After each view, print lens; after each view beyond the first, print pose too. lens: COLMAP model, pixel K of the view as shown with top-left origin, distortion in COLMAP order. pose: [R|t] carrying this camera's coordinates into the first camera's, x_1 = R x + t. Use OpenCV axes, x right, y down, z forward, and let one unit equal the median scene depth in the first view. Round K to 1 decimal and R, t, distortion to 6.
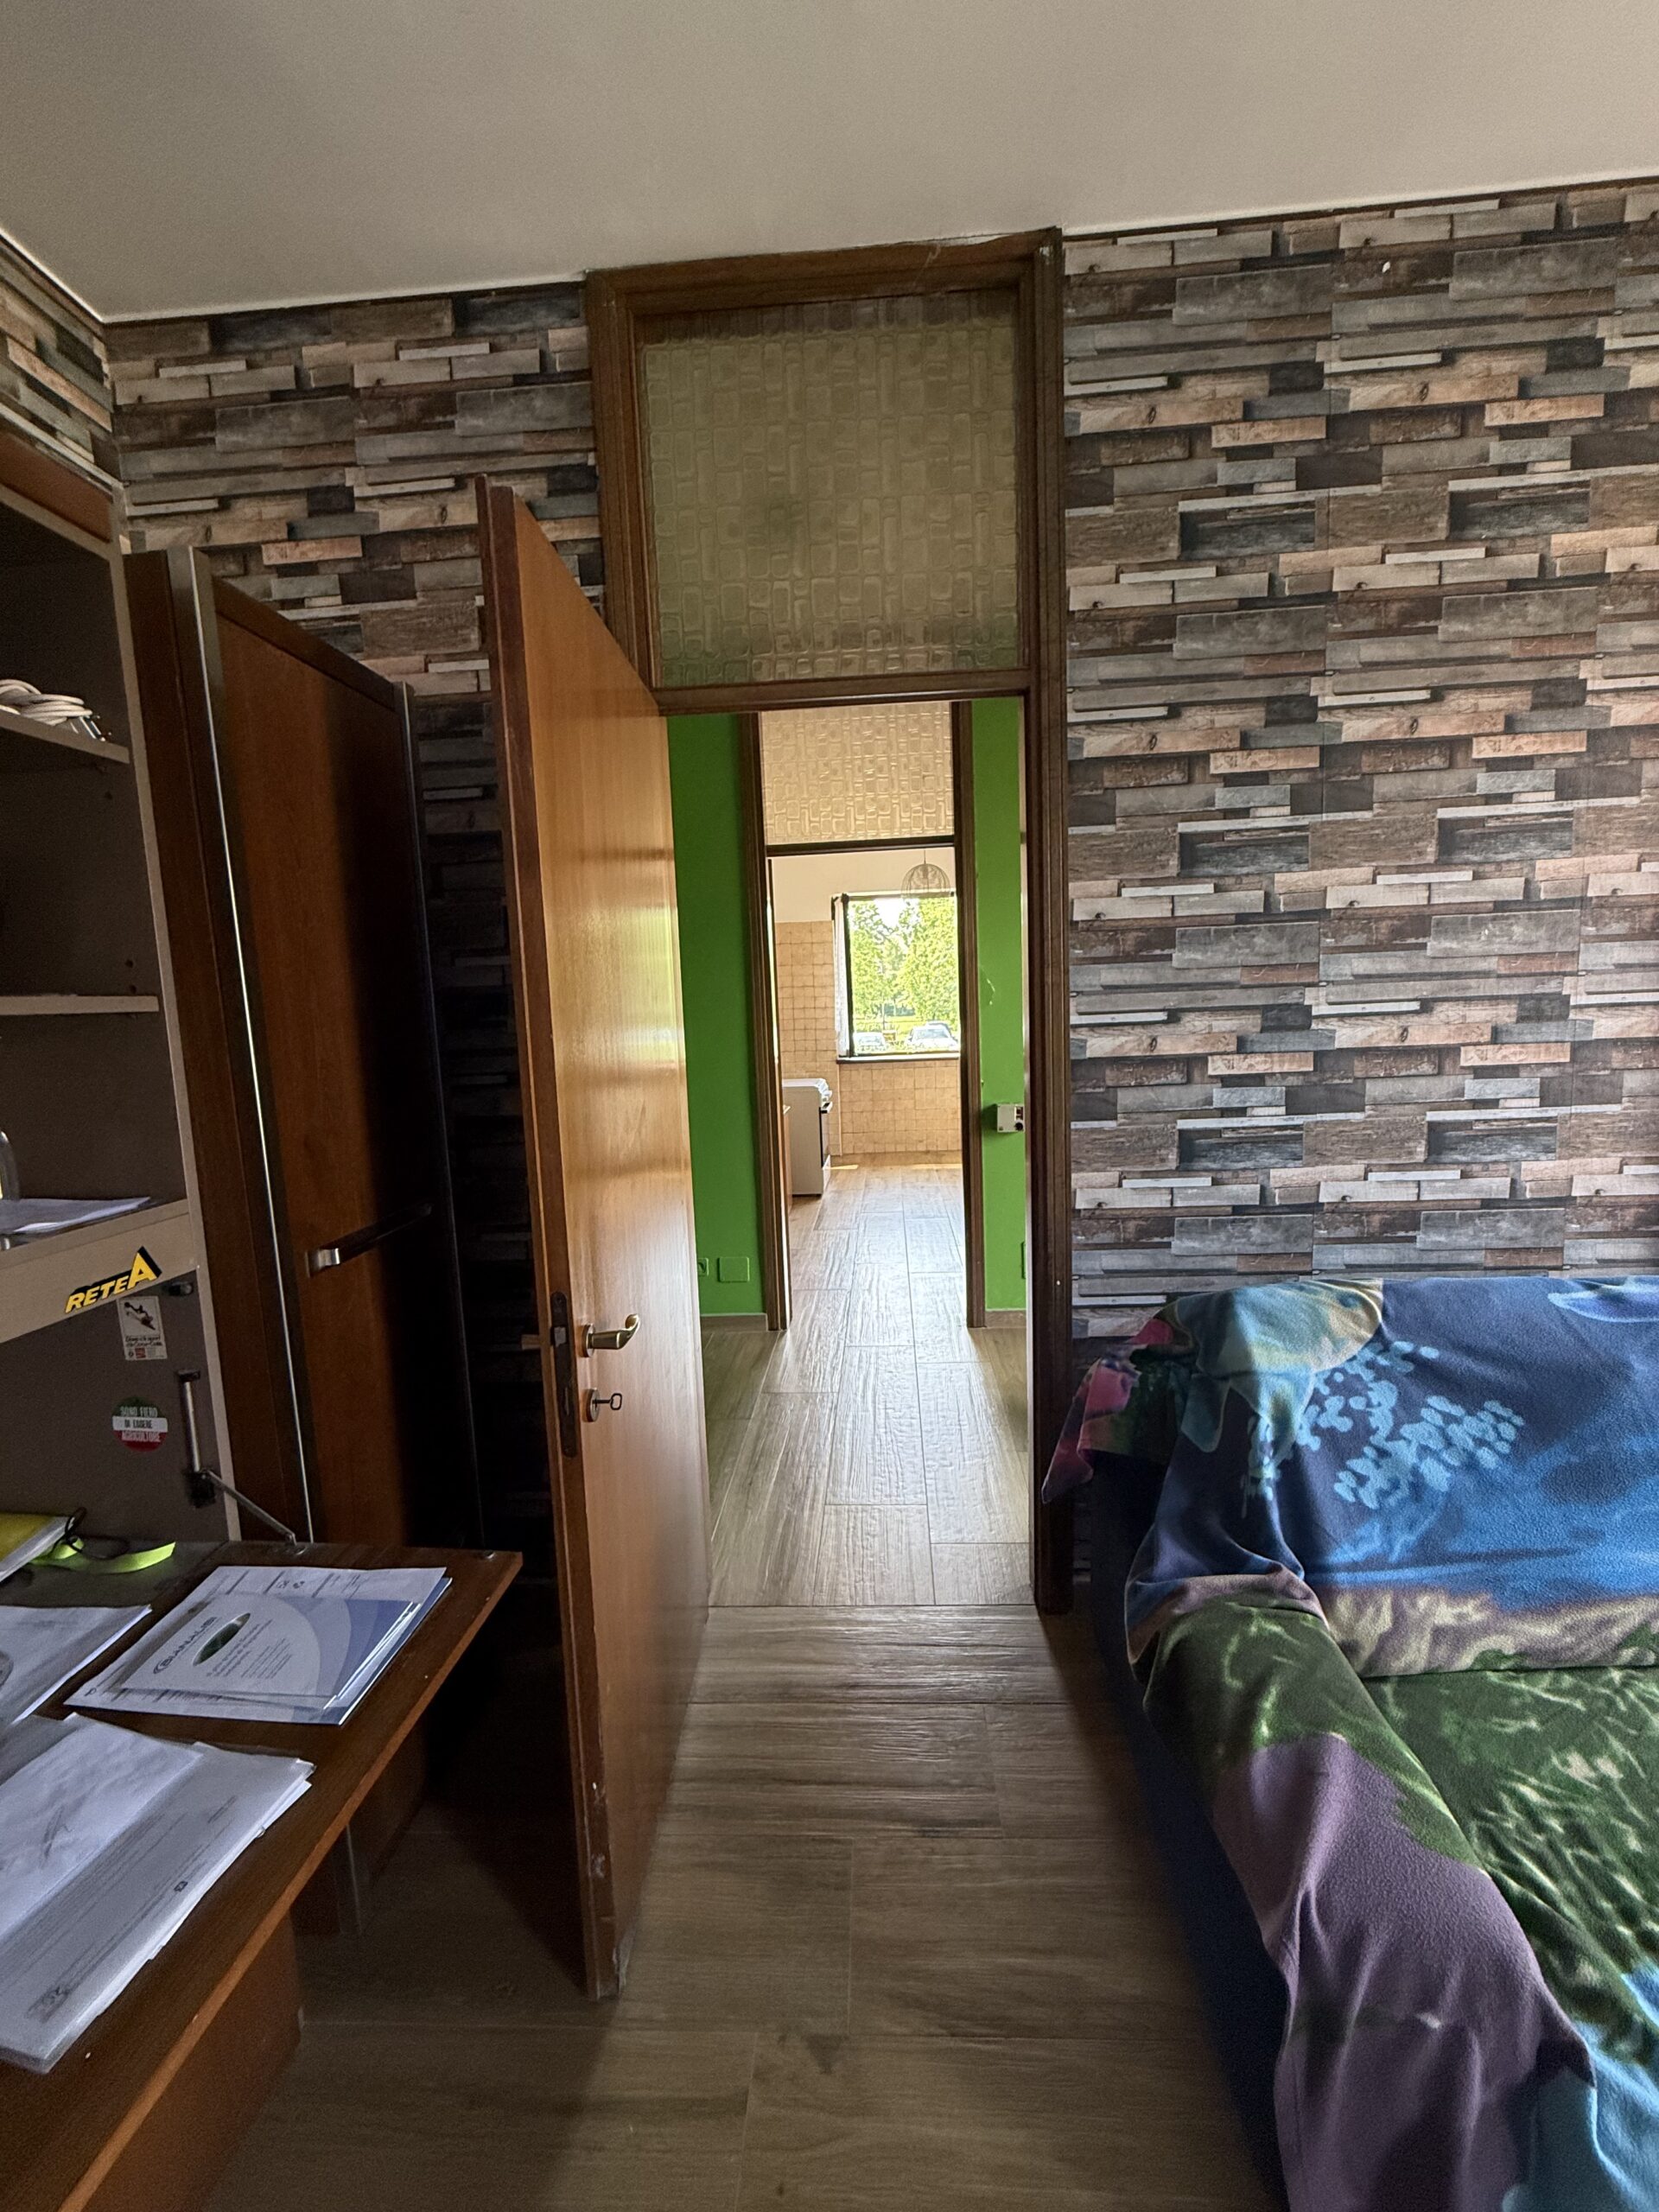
lens RADIAL K [[880.8, 0, 837.2], [0, 880.8, 1105.2], [0, 0, 1]] dist [-0.004164, 0.001409]
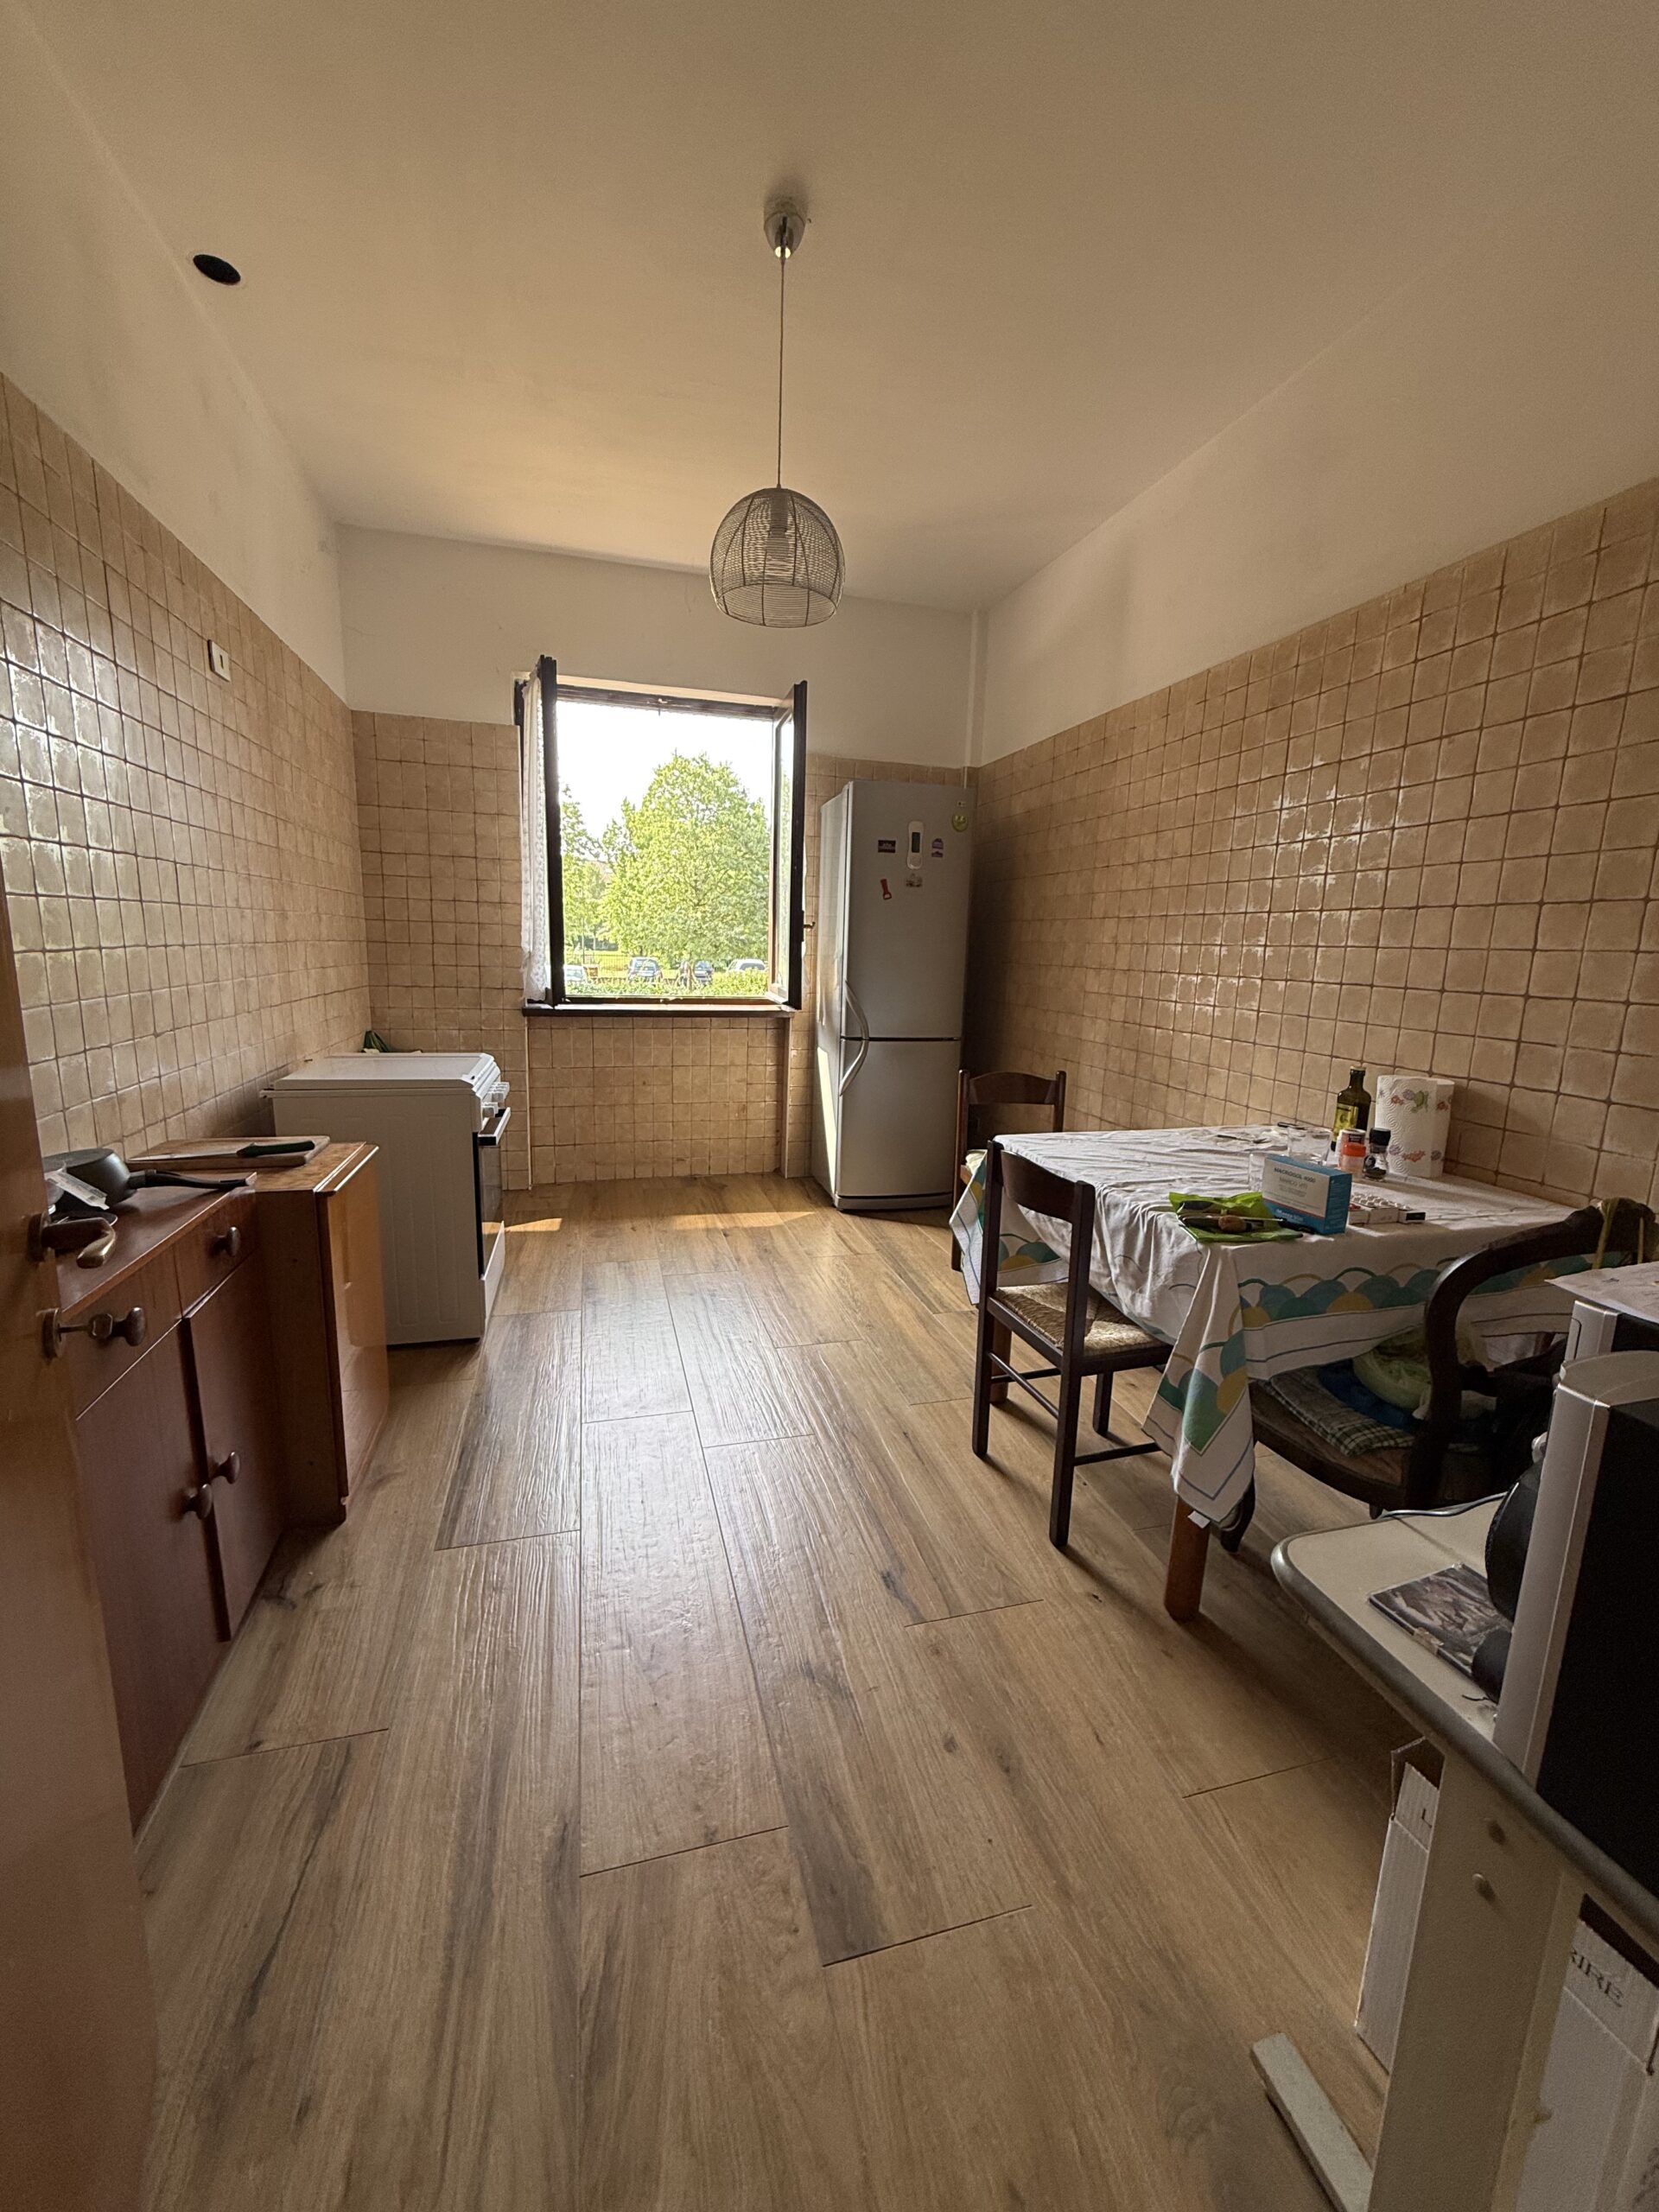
lens RADIAL K [[880.8, 0, 825.9], [0, 880.8, 1103.2], [0, 0, 1]] dist [-0.004164, 0.001409]
pose [[0.946004, 0.009806, 0.324007, 0.001097], [-0.029826, 0.997935, 0.056880, -0.031584], [-0.322780, -0.063472, 0.944343, 0.486939]]
